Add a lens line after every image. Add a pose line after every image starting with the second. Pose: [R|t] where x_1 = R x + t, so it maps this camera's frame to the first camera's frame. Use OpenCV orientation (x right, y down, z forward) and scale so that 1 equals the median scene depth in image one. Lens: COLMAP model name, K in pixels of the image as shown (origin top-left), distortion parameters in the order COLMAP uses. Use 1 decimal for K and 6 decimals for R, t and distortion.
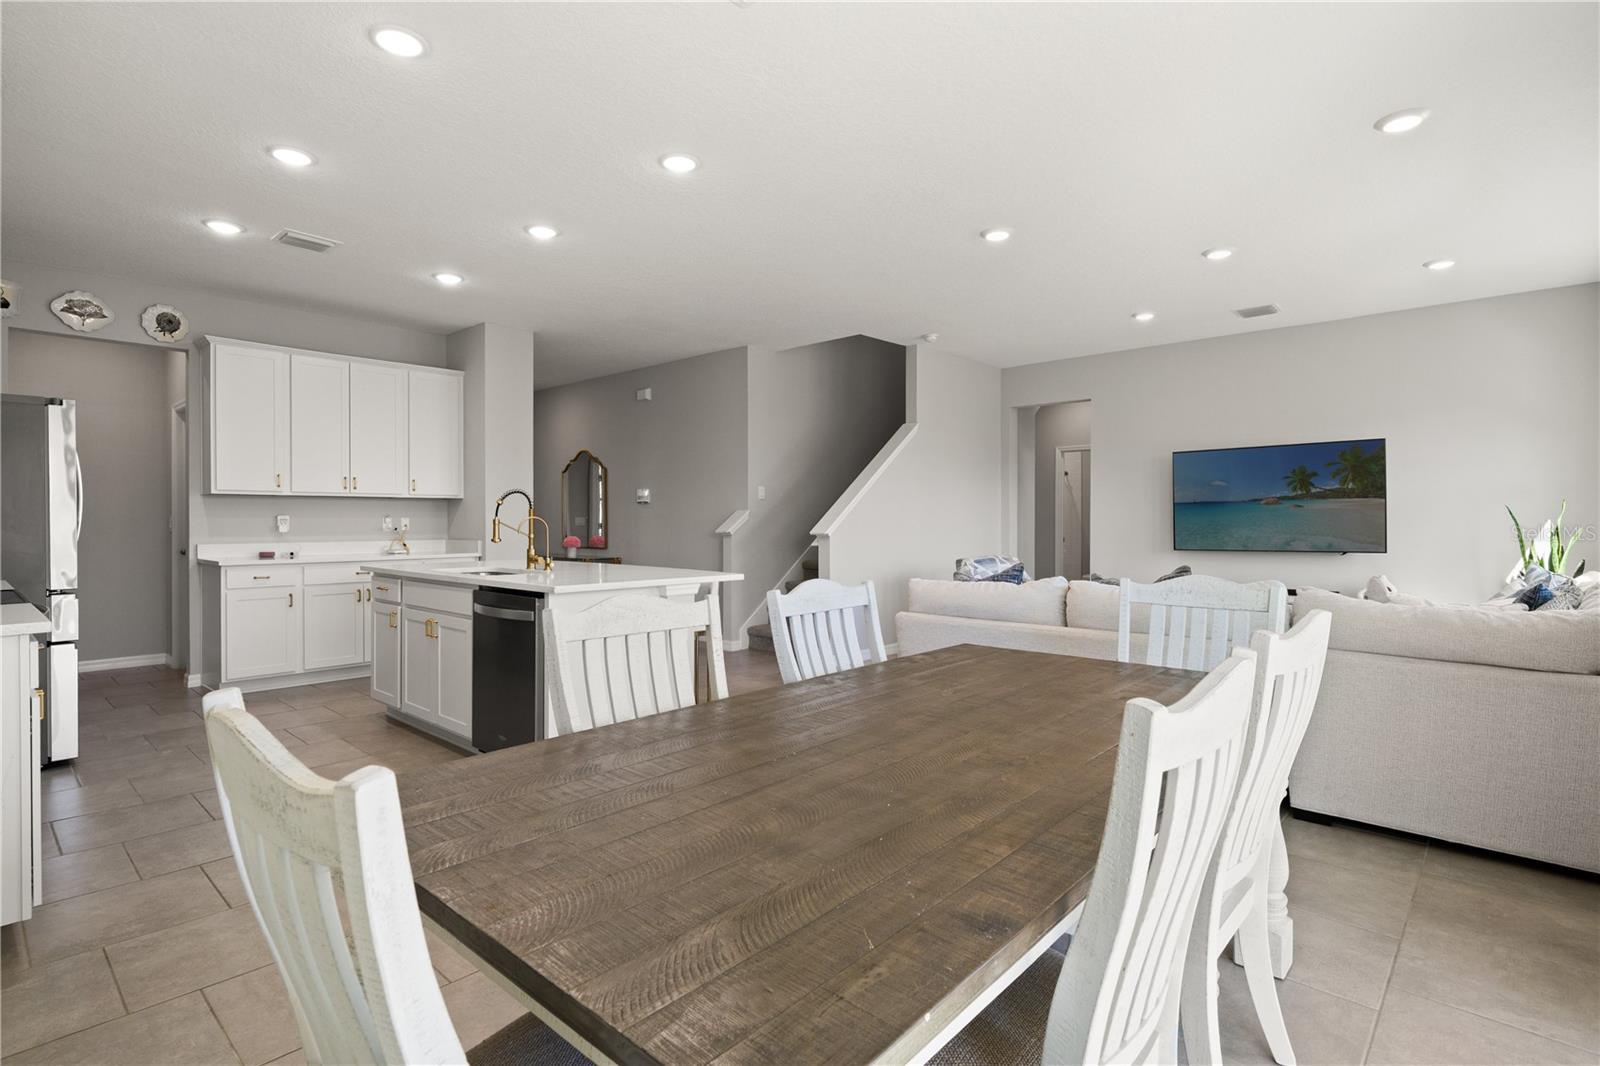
lens RADIAL K [[792.7, 0, 797.7], [0, 792.7, 518.7], [0, 0, 1]] dist [0.001953, 0.000416]
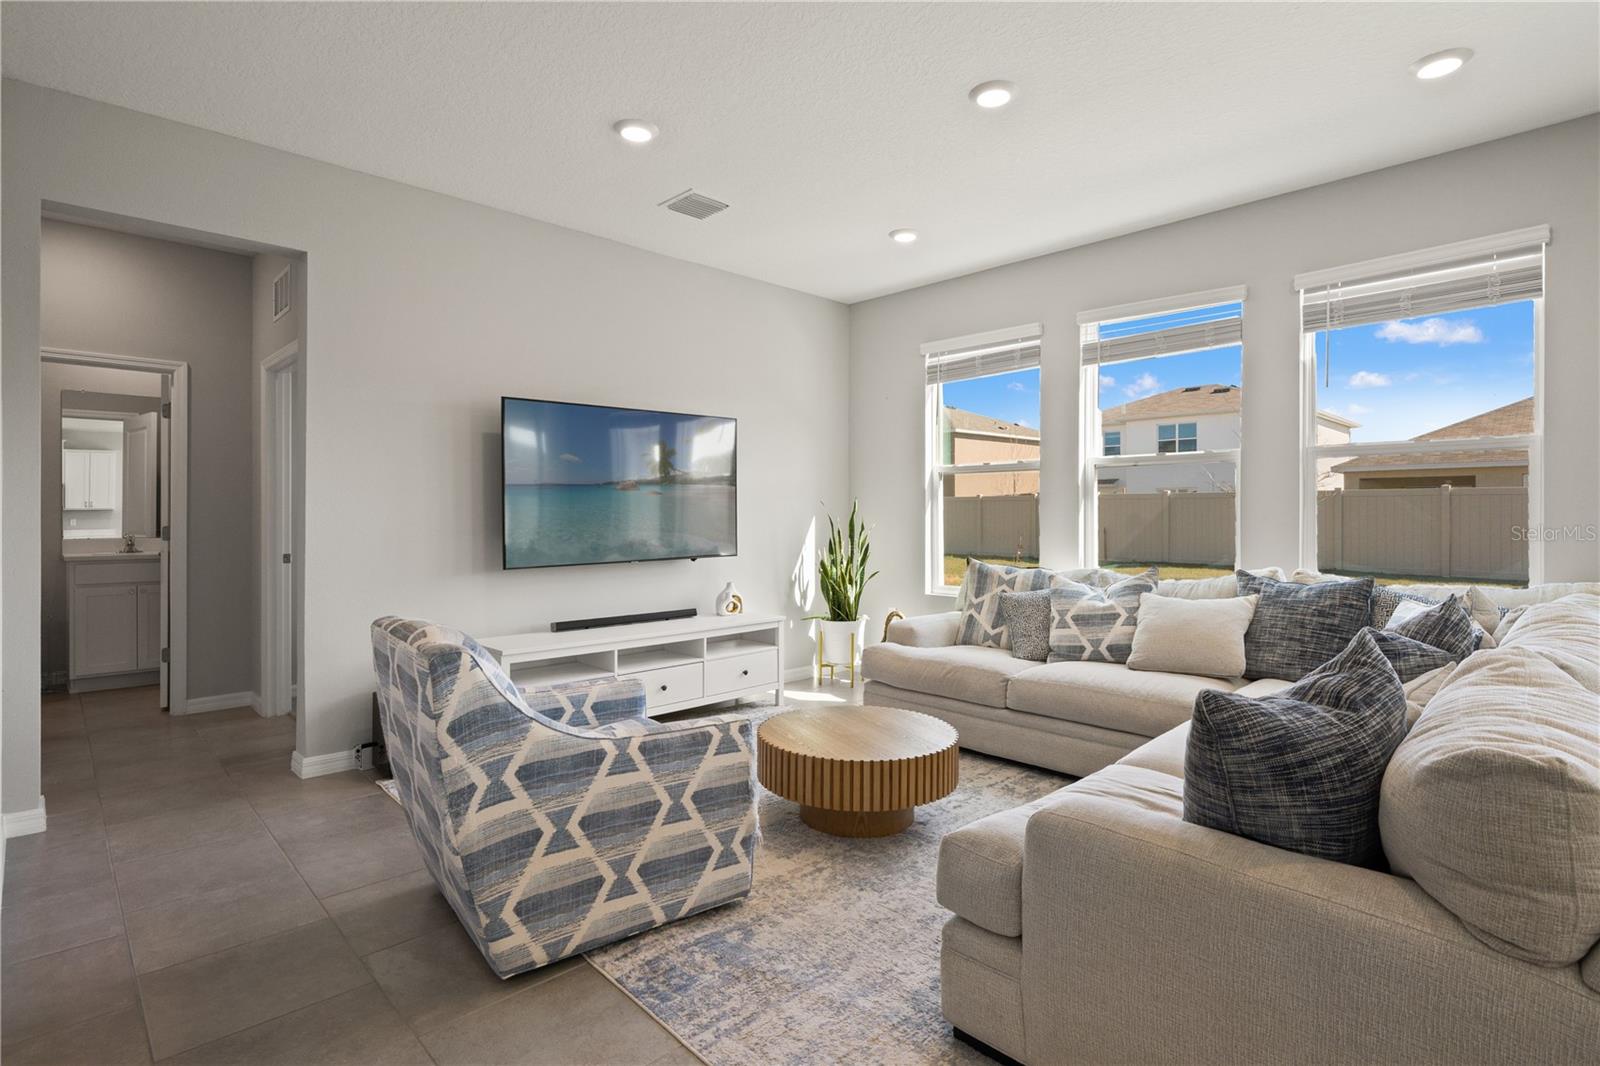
lens RADIAL K [[792.7, 0, 791.2], [0, 792.7, 505.6], [0, 0, 1]] dist [0.001953, 0.000416]
pose [[0.086067, 0.005930, 0.996272, -0.090979], [-0.003295, 0.999979, -0.005667, -0.001204], [-0.996284, -0.002795, 0.086085, 0.894698]]
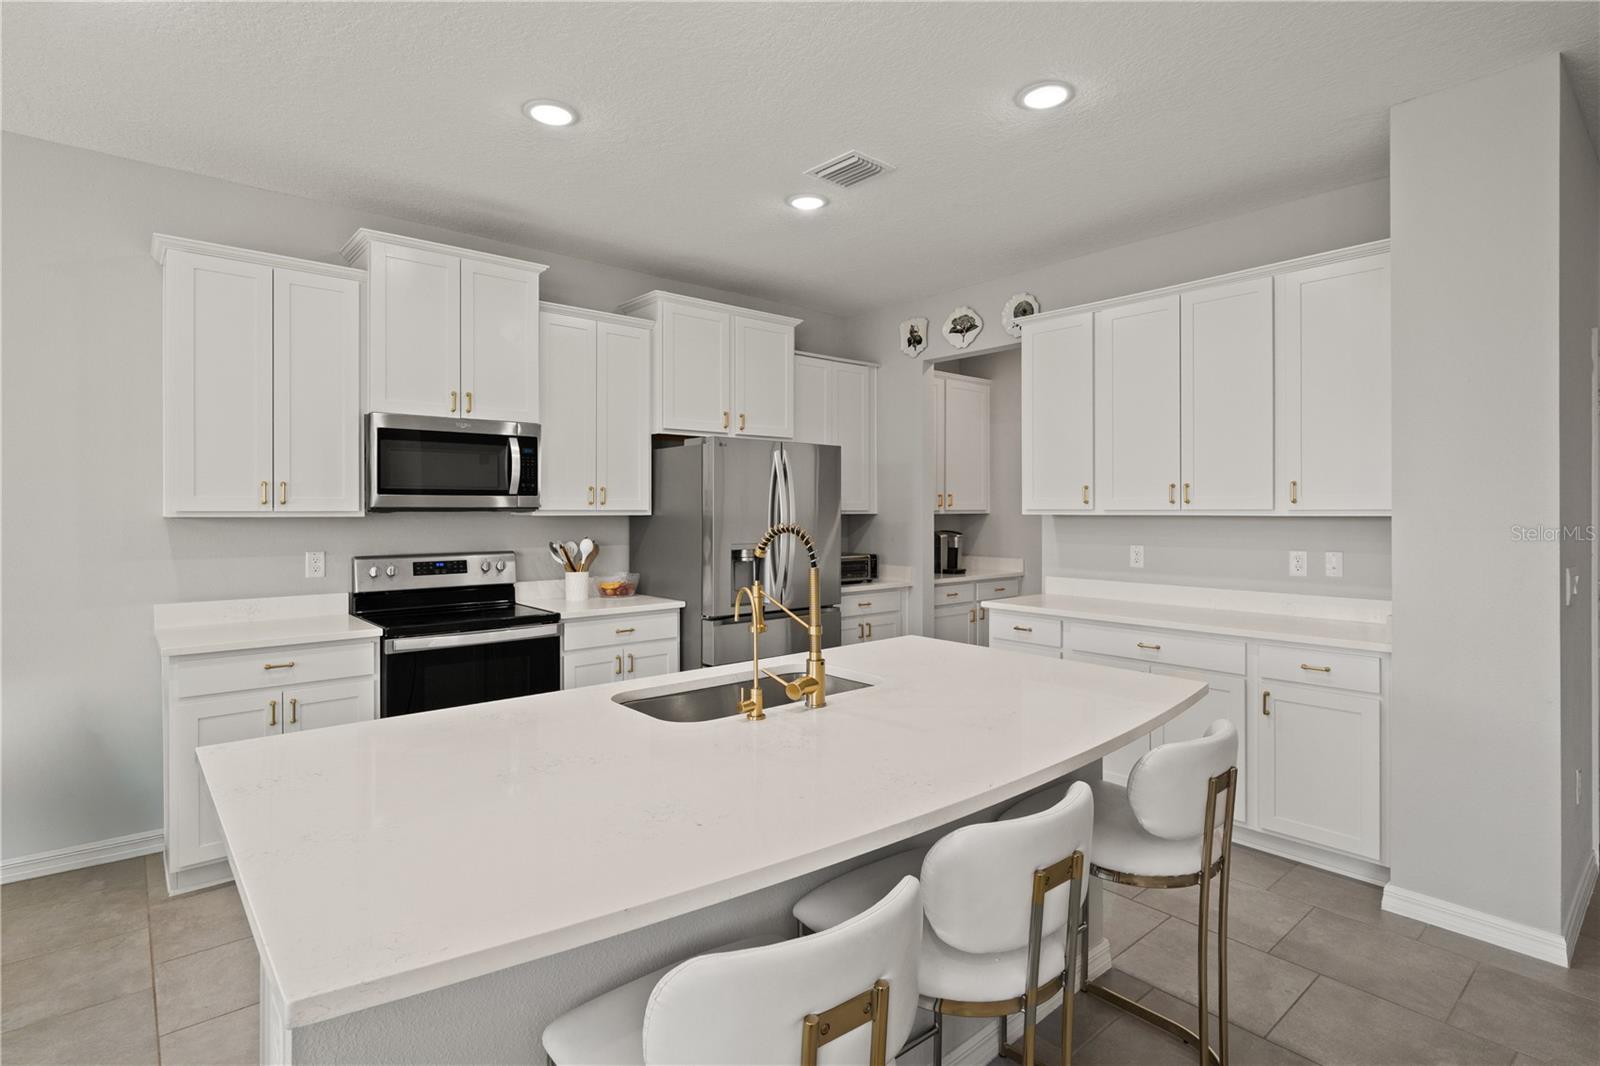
lens RADIAL K [[792.7, 0, 806.0], [0, 792.7, 519.0], [0, 0, 1]] dist [0.001953, 0.000416]
pose [[-0.117851, 0.012463, -0.992953, 0.074523], [0.003678, 0.999920, 0.012114, -0.034614], [0.993024, -0.002224, -0.117888, 0.802977]]
